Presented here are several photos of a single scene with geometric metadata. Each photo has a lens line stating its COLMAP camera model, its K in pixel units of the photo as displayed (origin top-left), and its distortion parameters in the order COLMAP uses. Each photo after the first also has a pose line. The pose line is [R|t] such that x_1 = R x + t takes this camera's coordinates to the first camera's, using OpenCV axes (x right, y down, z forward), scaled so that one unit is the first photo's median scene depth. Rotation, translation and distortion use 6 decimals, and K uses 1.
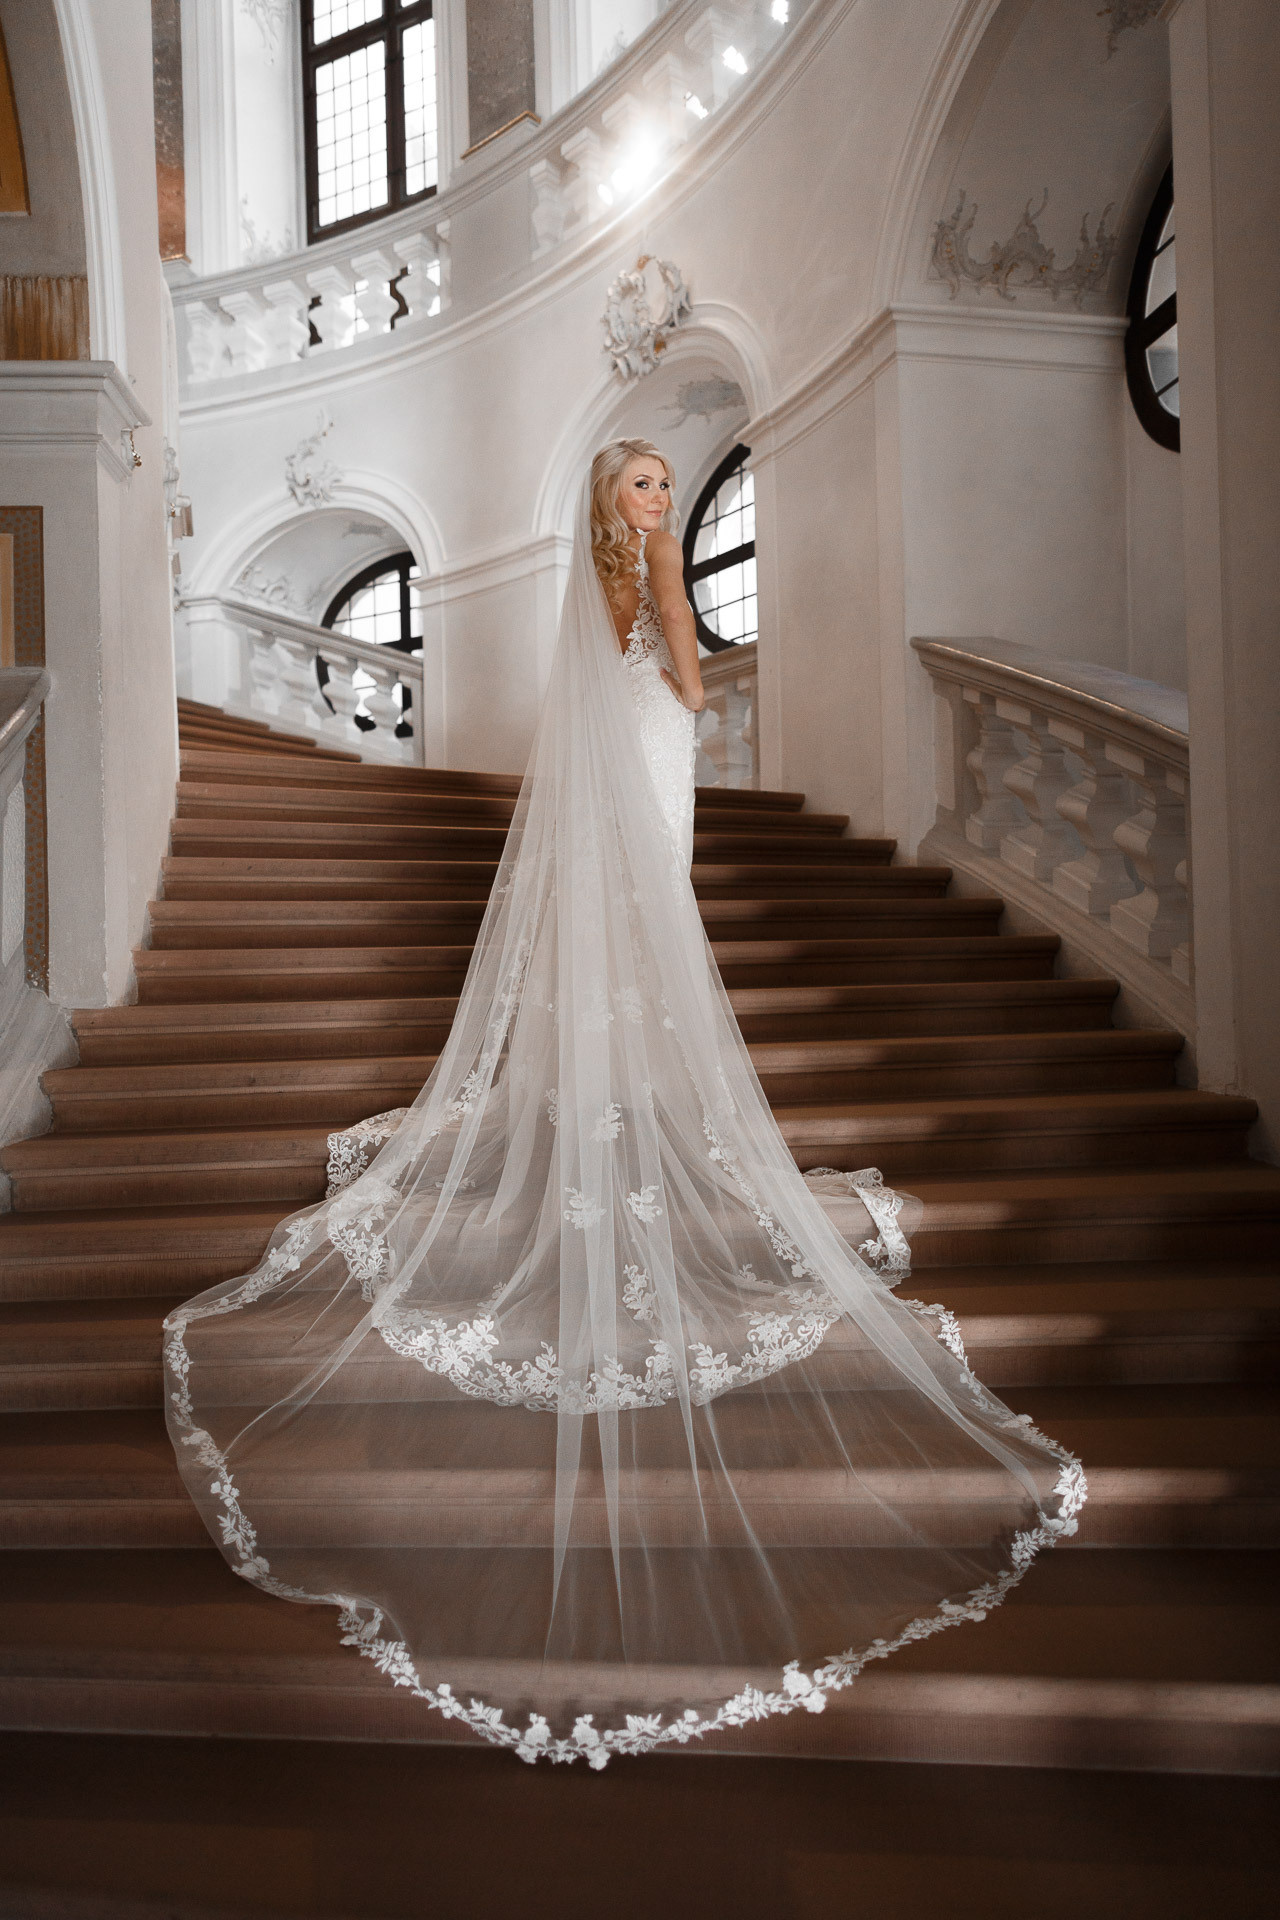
lens RADIAL K [[1290.8, 0, 629.9], [0, 1290.8, 967.8], [0, 0, 1]] dist [0.009713, -0.006021]
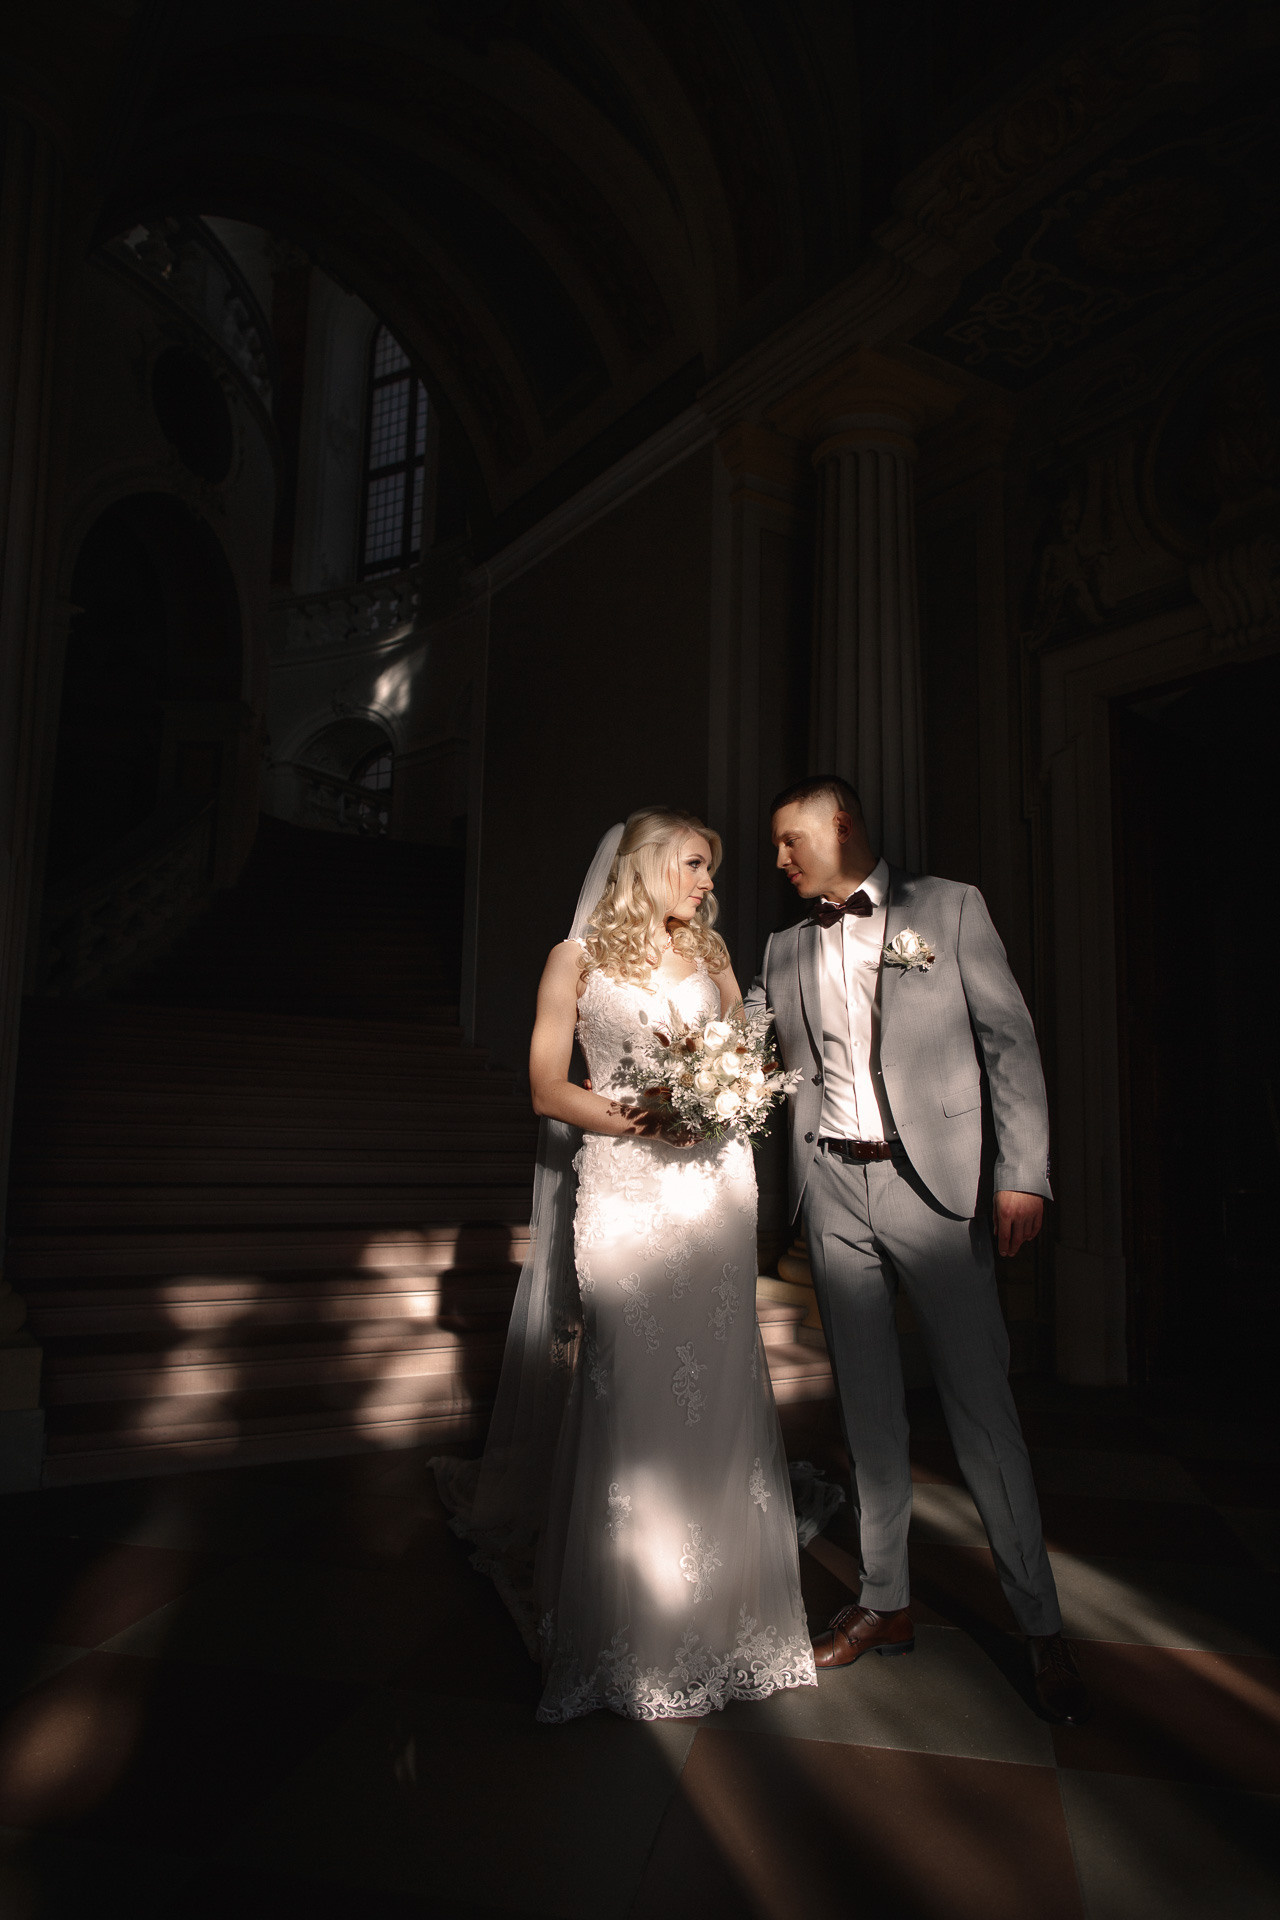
lens RADIAL K [[1312.9, 0, 640.0], [0, 1312.9, 960.0], [0, 0, 1]] dist [-0.075339, 0.085957]
pose [[0.997722, 0.034014, -0.058261, 0.424032], [-0.041136, 0.991208, -0.125759, 0.294347], [0.053471, 0.127869, 0.990349, -1.116256]]
